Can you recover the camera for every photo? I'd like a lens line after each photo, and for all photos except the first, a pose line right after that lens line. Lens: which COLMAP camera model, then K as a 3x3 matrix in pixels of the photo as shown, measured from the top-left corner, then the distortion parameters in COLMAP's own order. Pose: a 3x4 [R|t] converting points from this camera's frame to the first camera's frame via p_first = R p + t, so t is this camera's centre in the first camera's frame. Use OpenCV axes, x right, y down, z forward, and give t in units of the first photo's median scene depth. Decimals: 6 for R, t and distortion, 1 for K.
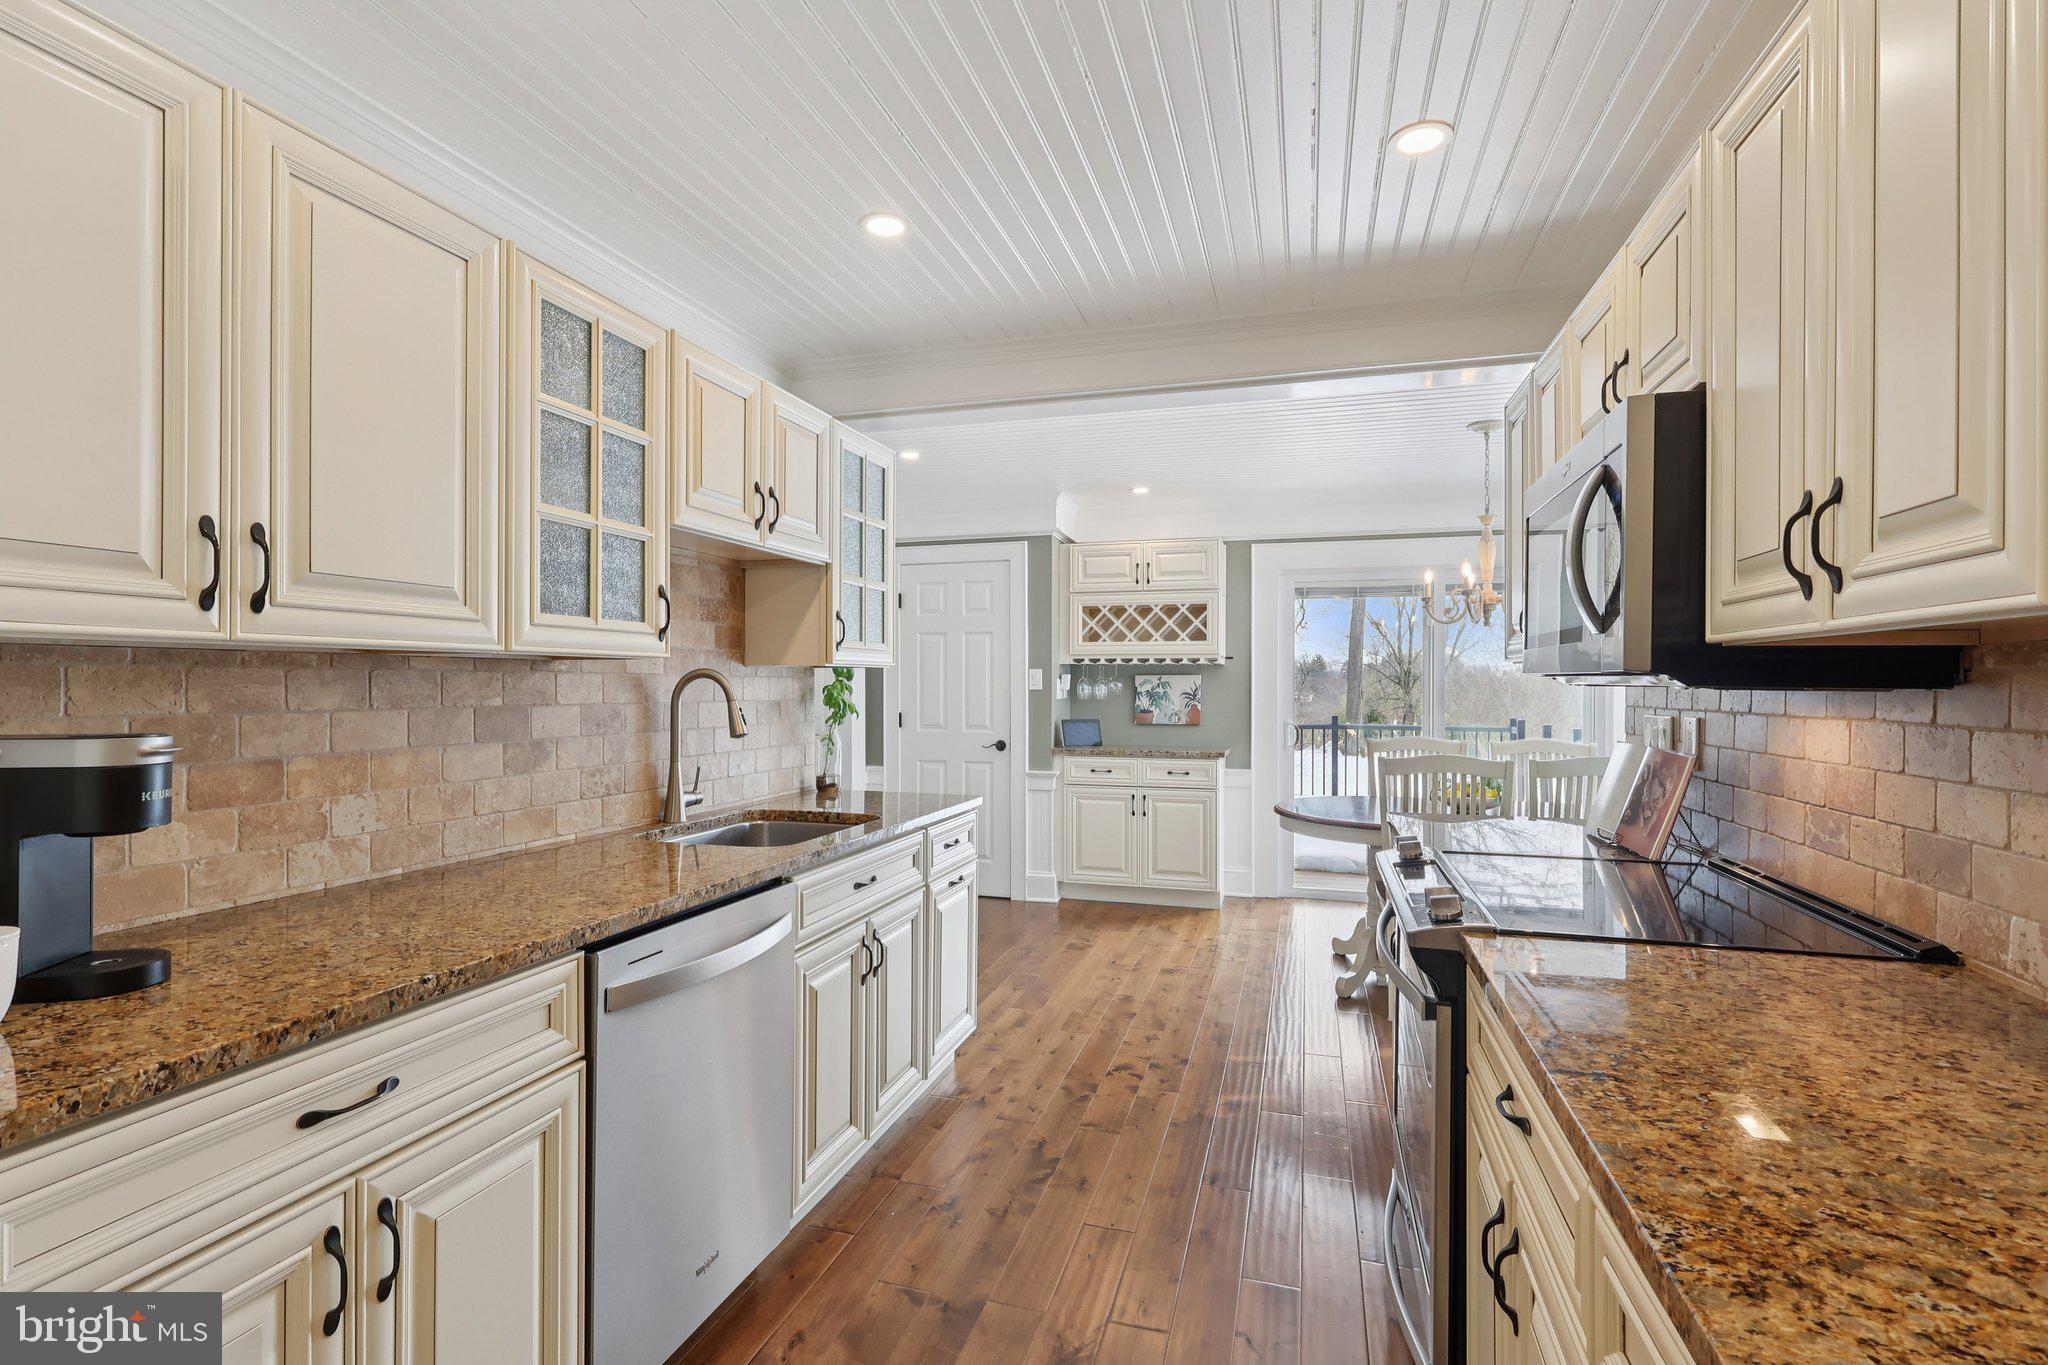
lens RADIAL K [[953.1, 0, 1016.6], [0, 953.1, 681.4], [0, 0, 1]] dist [-0.000884, 0.000536]
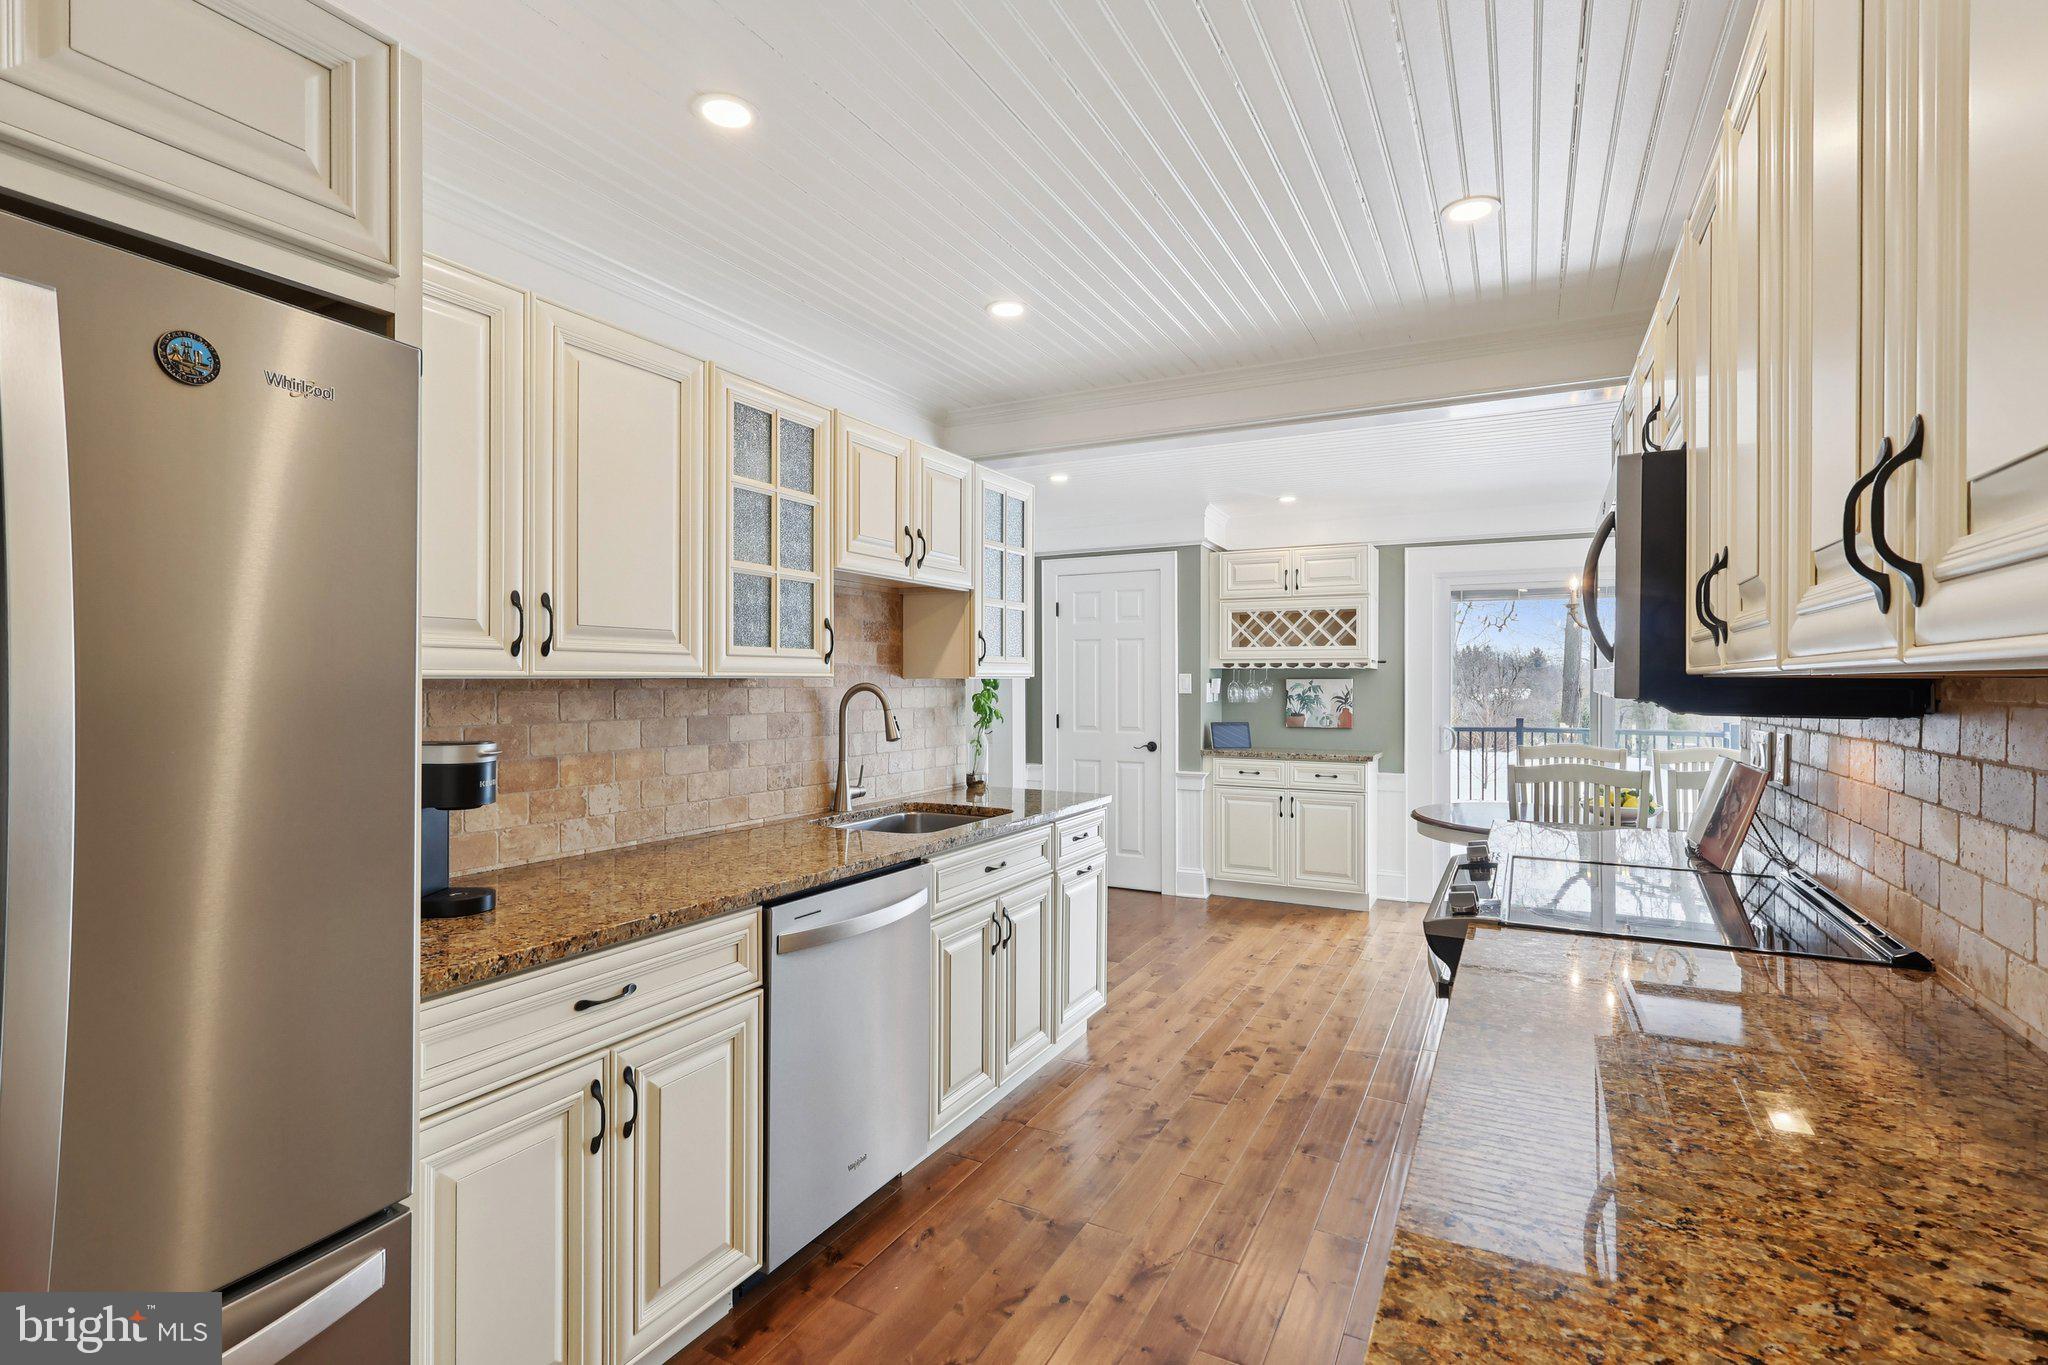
lens RADIAL K [[953.1, 0, 1016.2], [0, 953.1, 678.9], [0, 0, 1]] dist [-0.000884, 0.000536]
pose [[0.981962, -0.001097, -0.189078, 0.091992], [0.001303, 0.999999, 0.000961, -0.021697], [0.189076, -0.001190, 0.981962, -0.149466]]
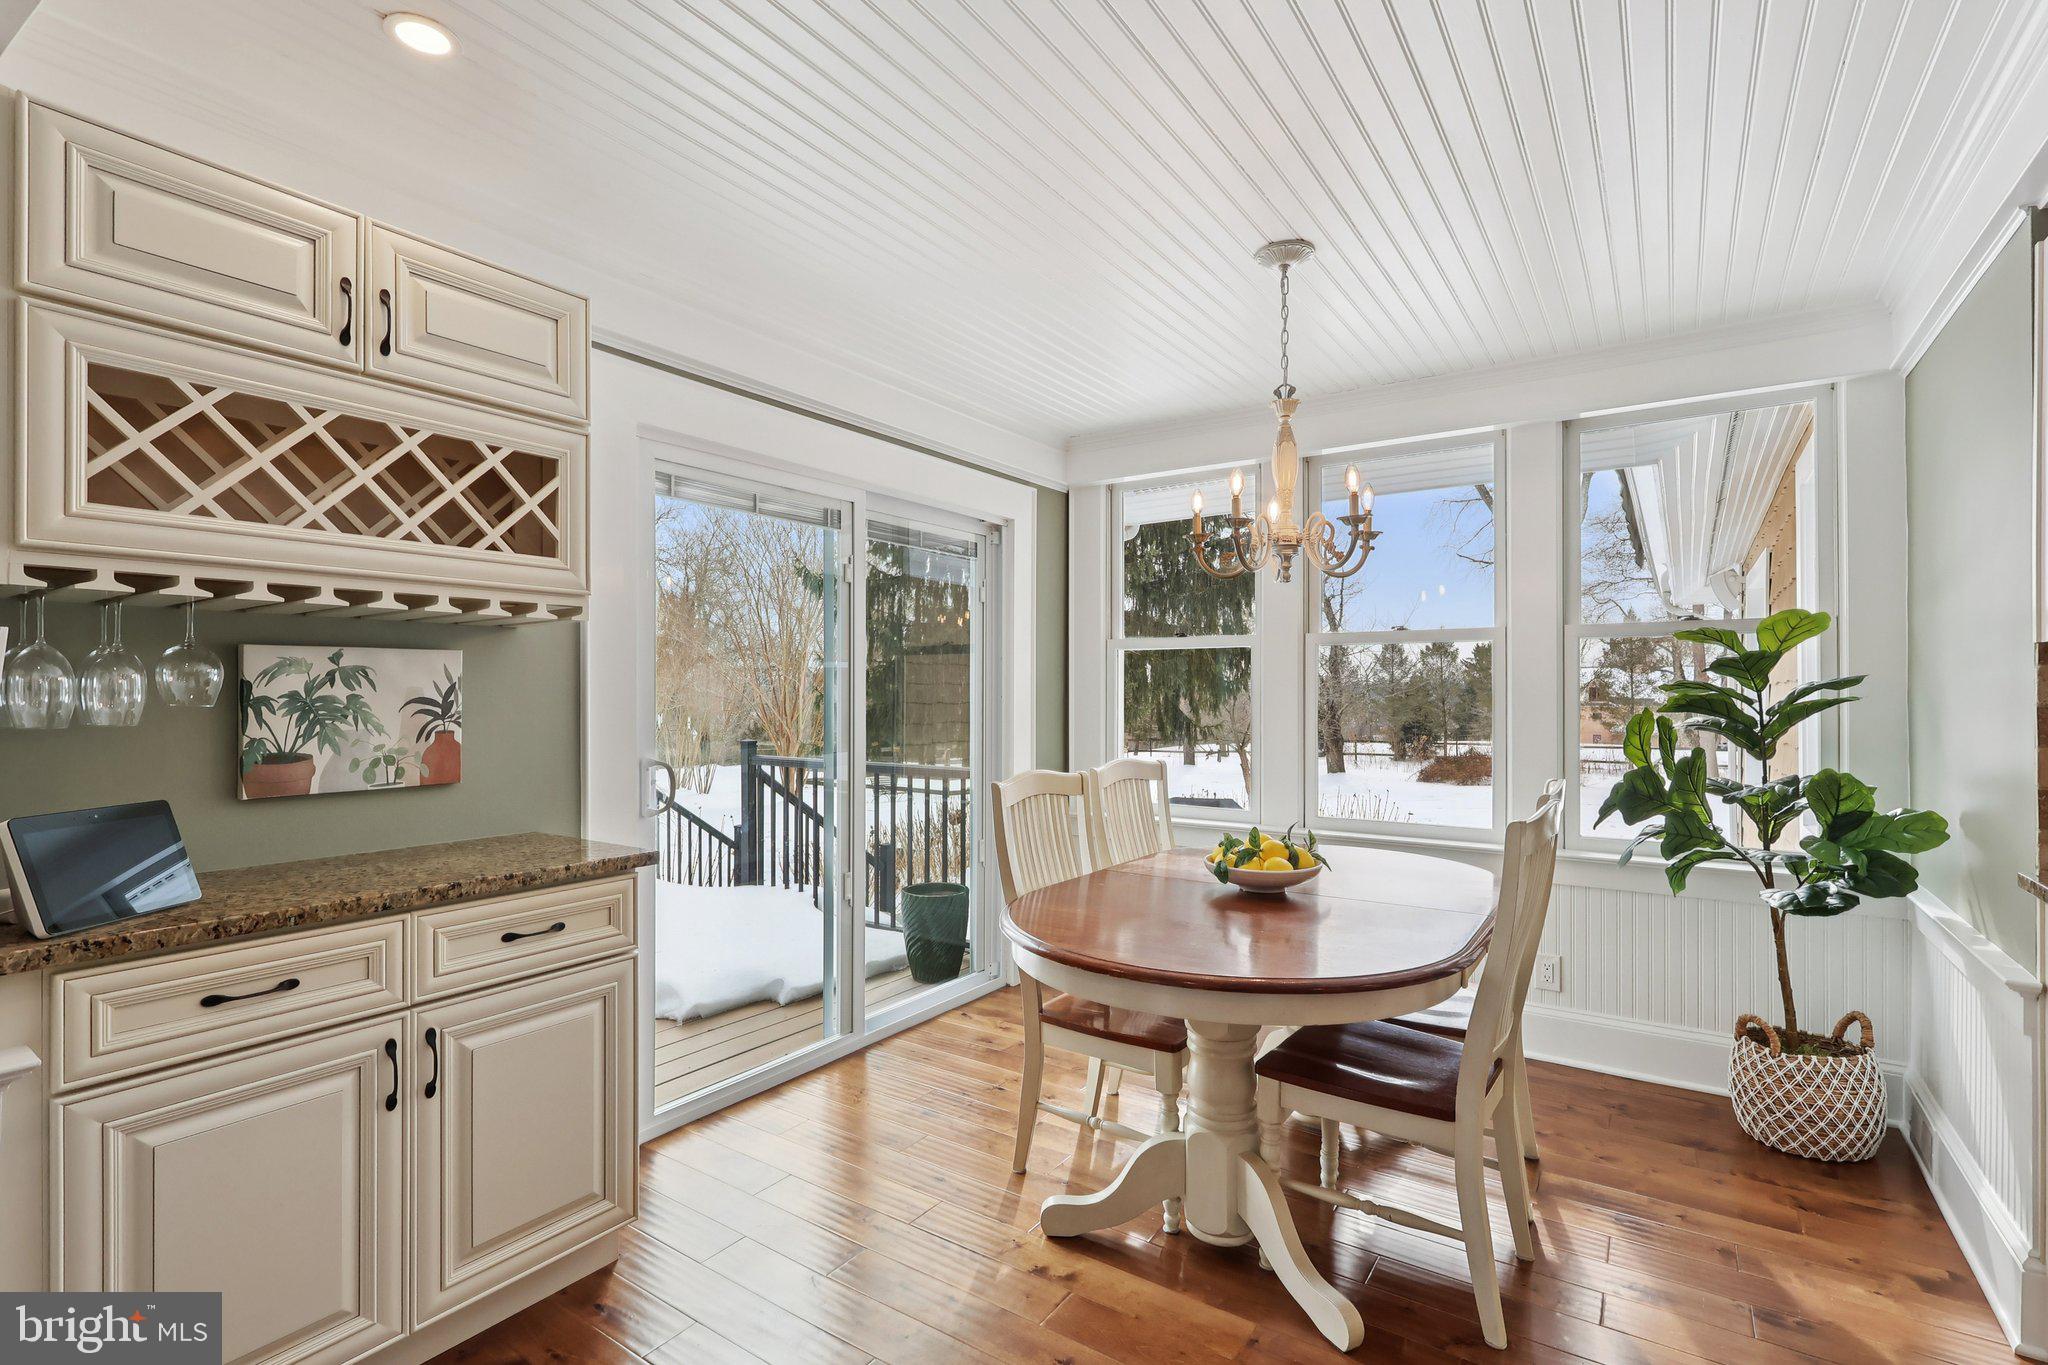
lens RADIAL K [[953.1, 0, 1010.7], [0, 953.1, 683.5], [0, 0, 1]] dist [-0.000884, 0.000536]
pose [[0.310309, 0.002930, 0.950631, -0.252724], [0.001061, 0.999994, -0.003429, 0.020990], [-0.950635, 0.002073, 0.310303, 1.807773]]
